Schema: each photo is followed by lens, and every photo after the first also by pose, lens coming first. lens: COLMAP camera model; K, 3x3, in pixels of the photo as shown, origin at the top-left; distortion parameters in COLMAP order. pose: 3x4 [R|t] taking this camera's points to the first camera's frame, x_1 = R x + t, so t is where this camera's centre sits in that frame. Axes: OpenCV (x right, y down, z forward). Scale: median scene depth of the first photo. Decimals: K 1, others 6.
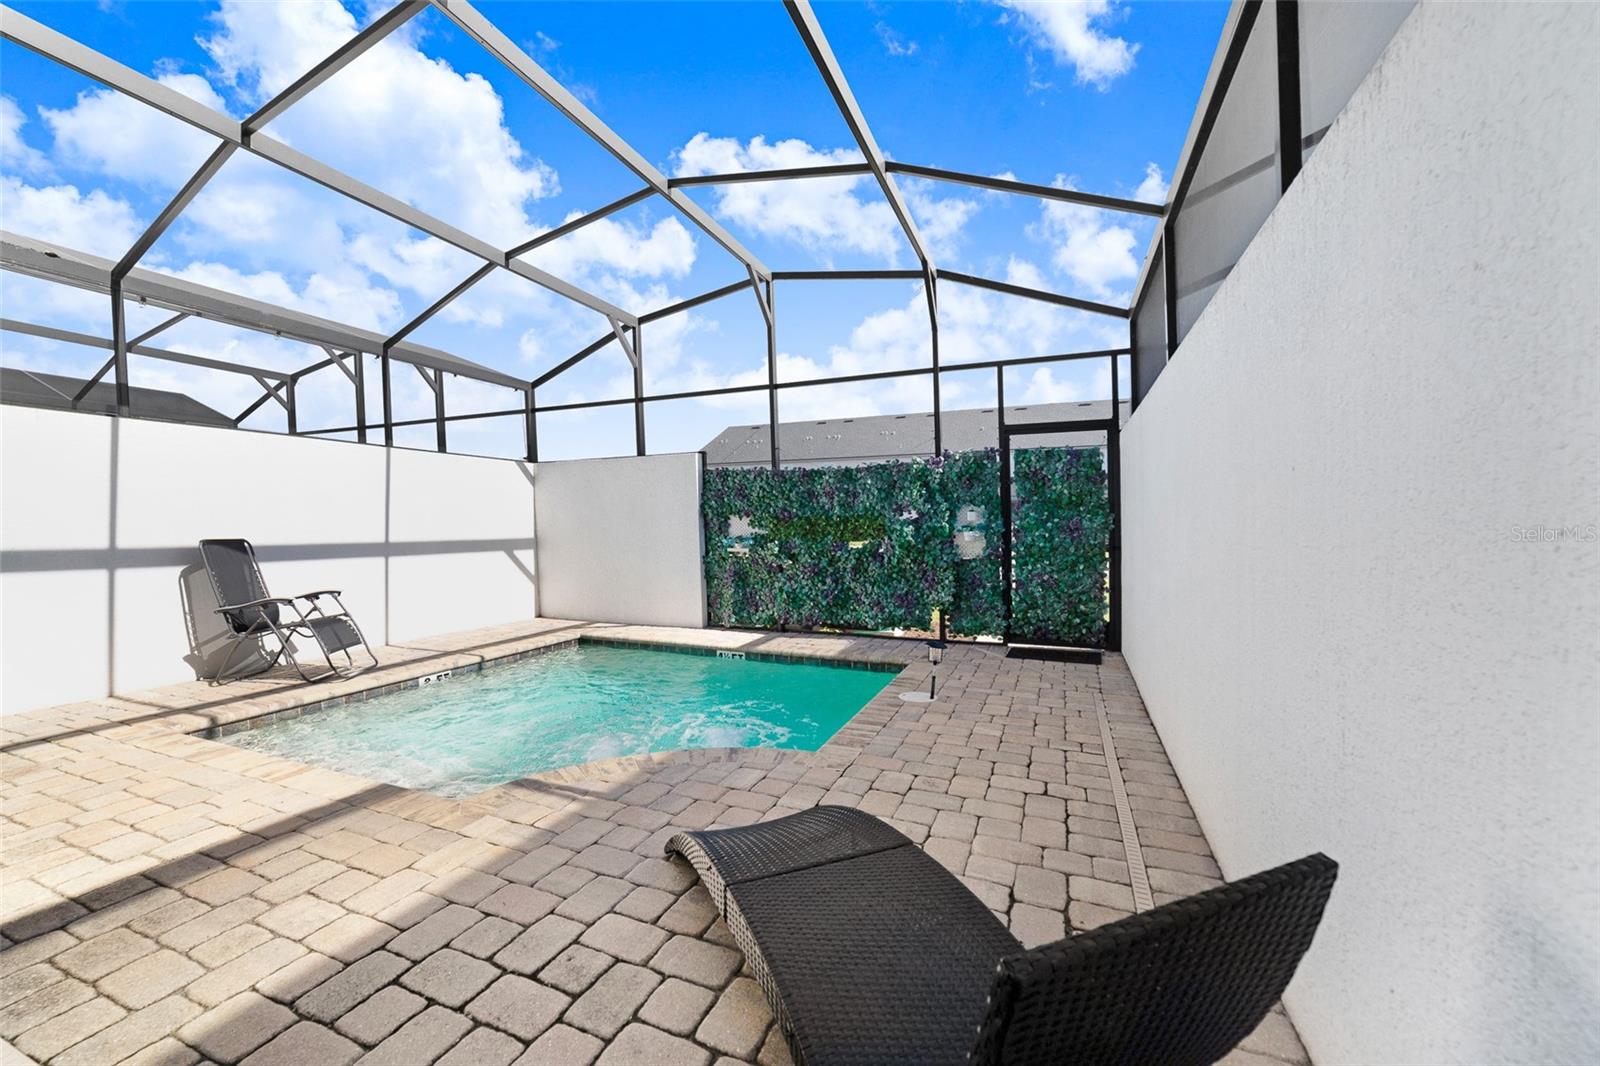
lens RADIAL K [[624.3, 0, 793.7], [0, 624.3, 530.7], [0, 0, 1]] dist [-0.005841, 0.002578]
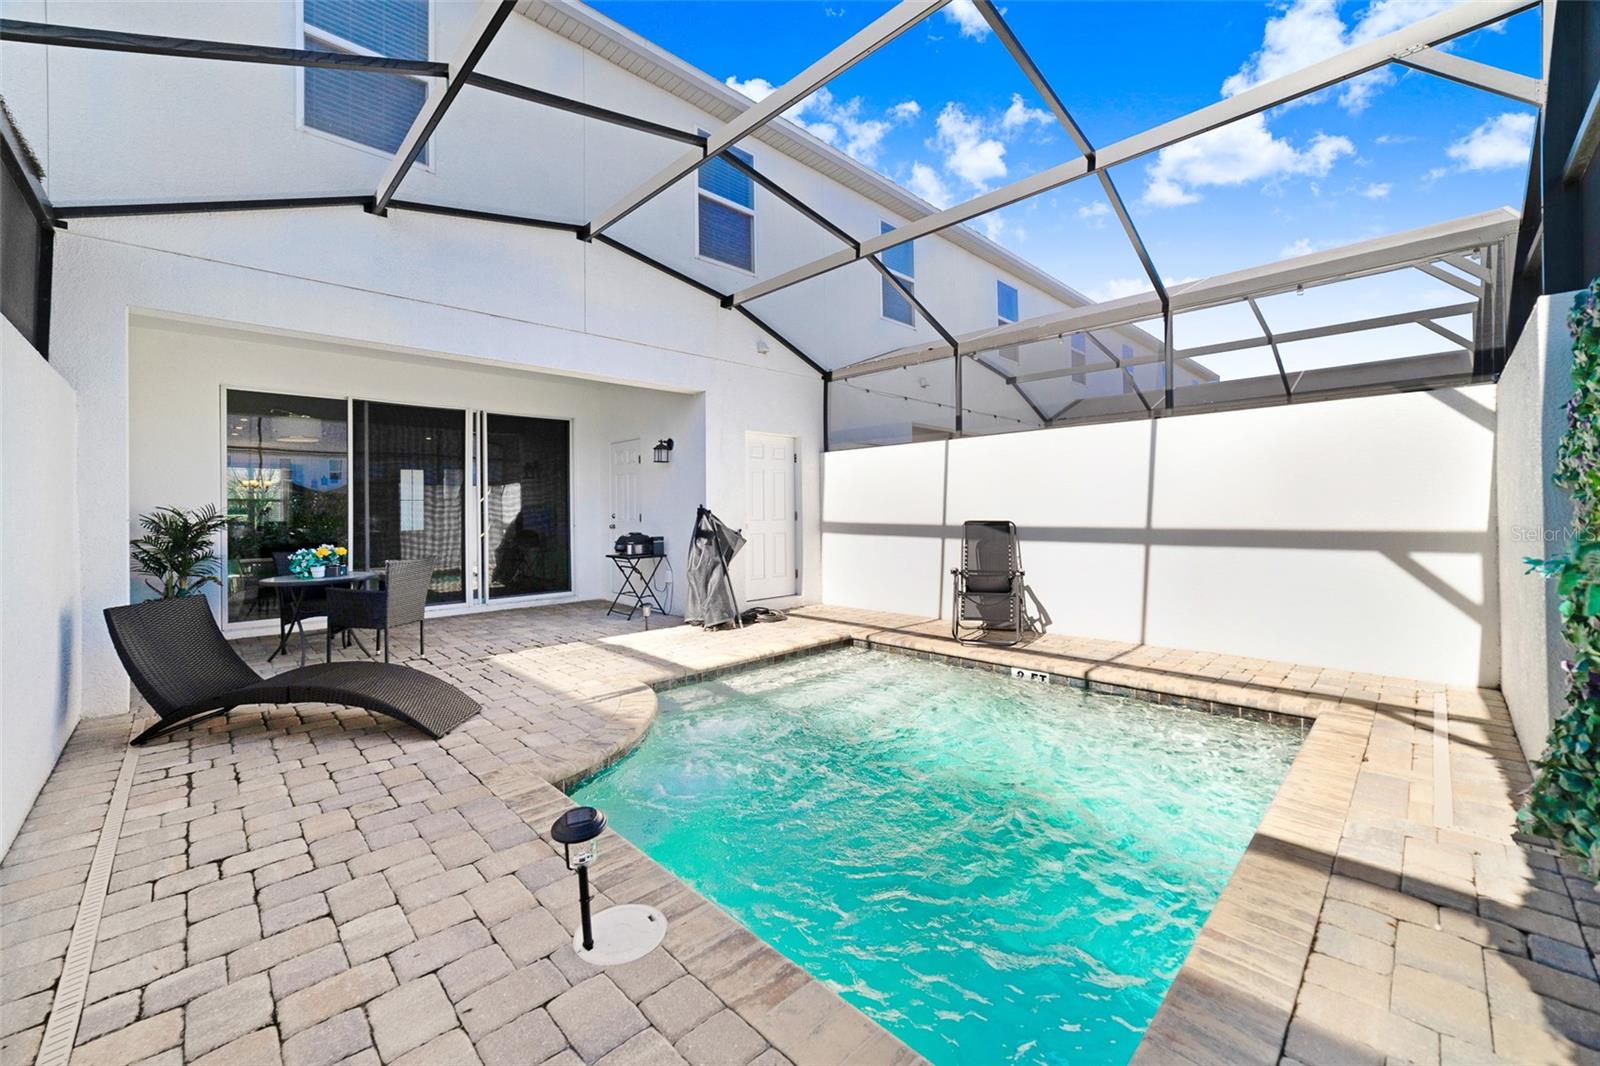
lens RADIAL K [[624.3, 0, 761.4], [0, 624.3, 509.4], [0, 0, 1]] dist [-0.005841, 0.002578]
pose [[-0.409621, 0.004815, -0.912243, 0.502099], [0.002444, 0.999988, 0.004181, -0.017939], [0.912253, -0.000517, -0.409628, 1.164495]]
